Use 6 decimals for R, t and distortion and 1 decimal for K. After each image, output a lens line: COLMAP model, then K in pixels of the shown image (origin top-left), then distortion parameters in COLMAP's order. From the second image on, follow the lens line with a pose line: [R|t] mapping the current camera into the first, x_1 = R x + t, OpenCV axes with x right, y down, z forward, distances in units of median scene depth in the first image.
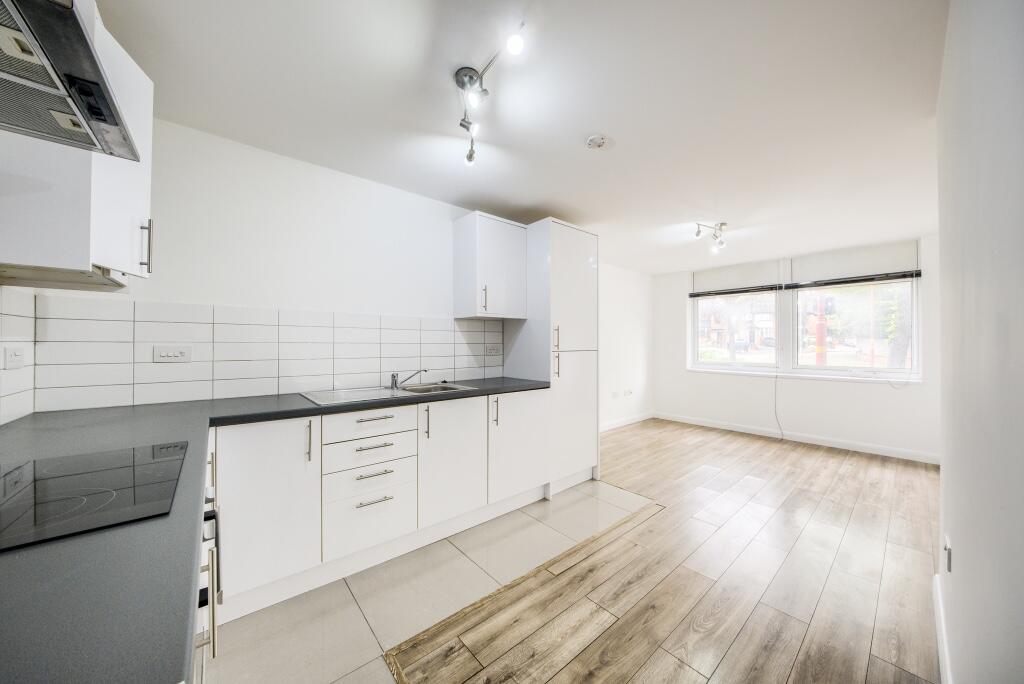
lens RADIAL K [[345.5, 0, 512.2], [0, 345.5, 340.2], [0, 0, 1]] dist [-0.007778, 0.000054]
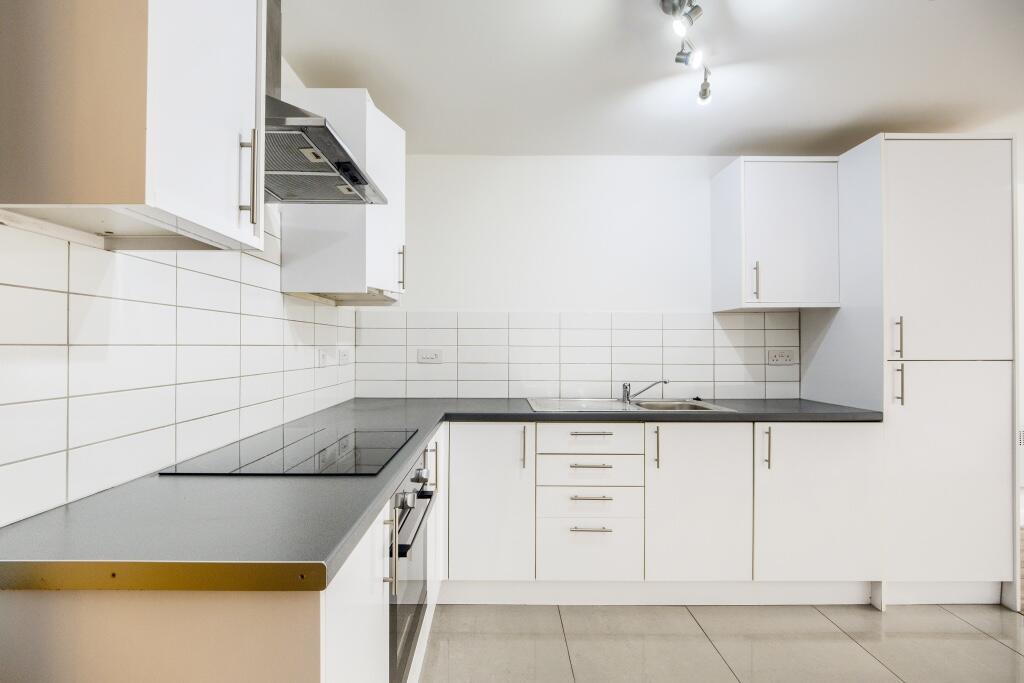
lens RADIAL K [[458.0, 0, 512.0], [0, 458.0, 341.5], [0, 0, 1]] dist [0.000147, -0.000092]
pose [[0.774403, -0.006707, -0.632657, 0.135378], [0.005525, 0.999977, -0.003837, -0.000406], [0.632668, -0.000524, 0.774423, -0.011967]]
